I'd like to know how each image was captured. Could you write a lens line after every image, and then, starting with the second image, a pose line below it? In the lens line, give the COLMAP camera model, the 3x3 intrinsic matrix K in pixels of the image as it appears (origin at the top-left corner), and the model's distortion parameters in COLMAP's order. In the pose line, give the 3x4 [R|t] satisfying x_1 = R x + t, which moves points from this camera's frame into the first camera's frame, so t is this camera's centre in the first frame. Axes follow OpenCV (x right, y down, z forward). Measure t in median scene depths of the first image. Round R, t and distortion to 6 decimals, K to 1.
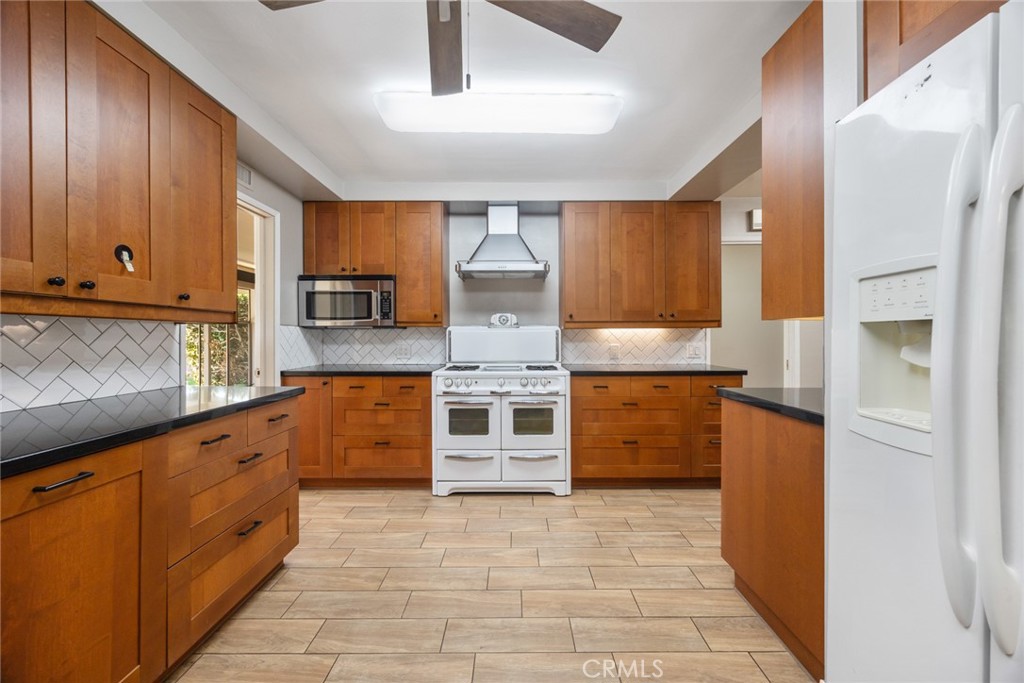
lens RADIAL K [[393.9, 0, 515.8], [0, 393.9, 338.7], [0, 0, 1]] dist [-0.002698, -0.000095]
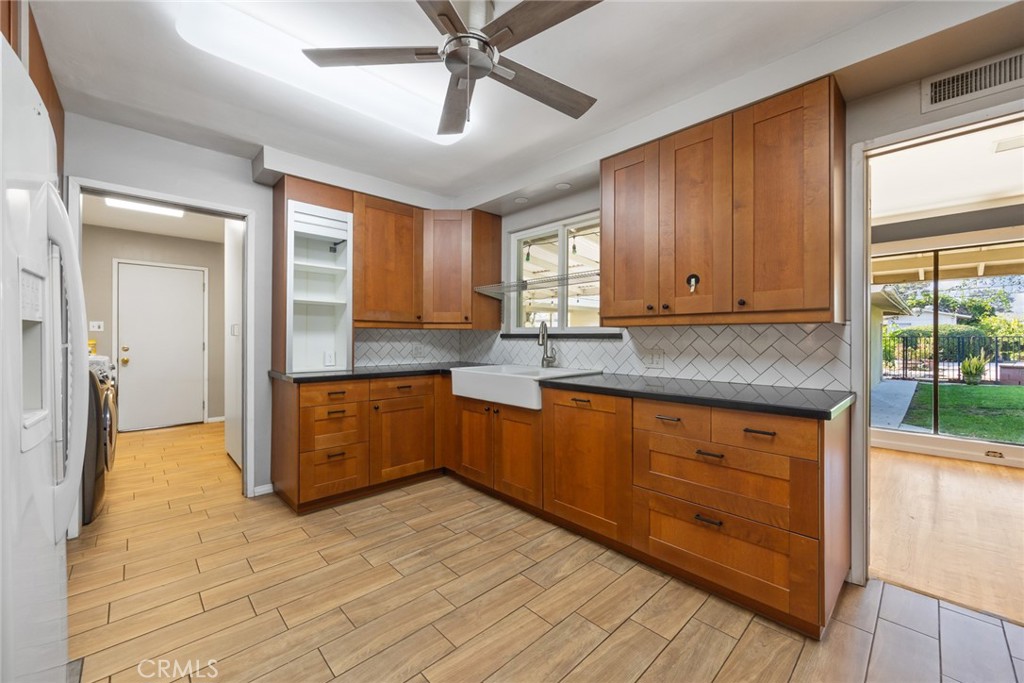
lens RADIAL K [[394.1, 0, 513.2], [0, 394.1, 338.0], [0, 0, 1]] dist [-0.000930, 0.000368]
pose [[-0.723978, 0.001918, -0.689820, 0.417387], [-0.004010, 0.999968, 0.006989, -0.008945], [0.689811, 0.007827, -0.723947, 1.373077]]
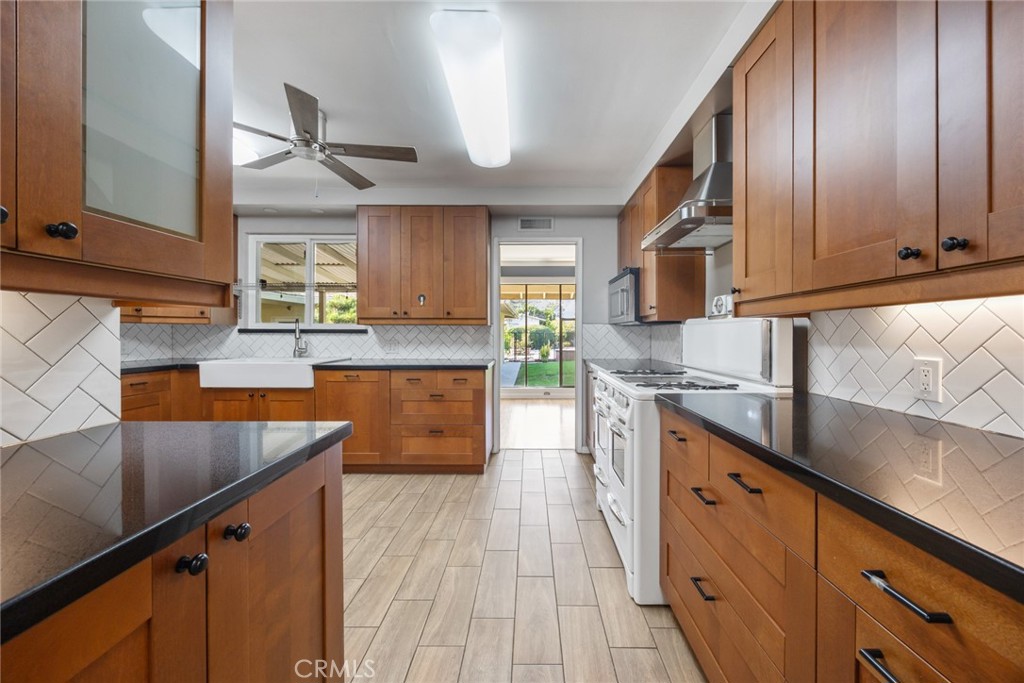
lens RADIAL K [[393.9, 0, 515.8], [0, 393.9, 338.7], [0, 0, 1]] dist [-0.002698, -0.000095]
pose [[-0.026529, 0.014363, -0.999545, 1.215026], [-0.007589, 0.999865, 0.014569, -0.004123], [0.999619, 0.007972, -0.026416, 1.413613]]
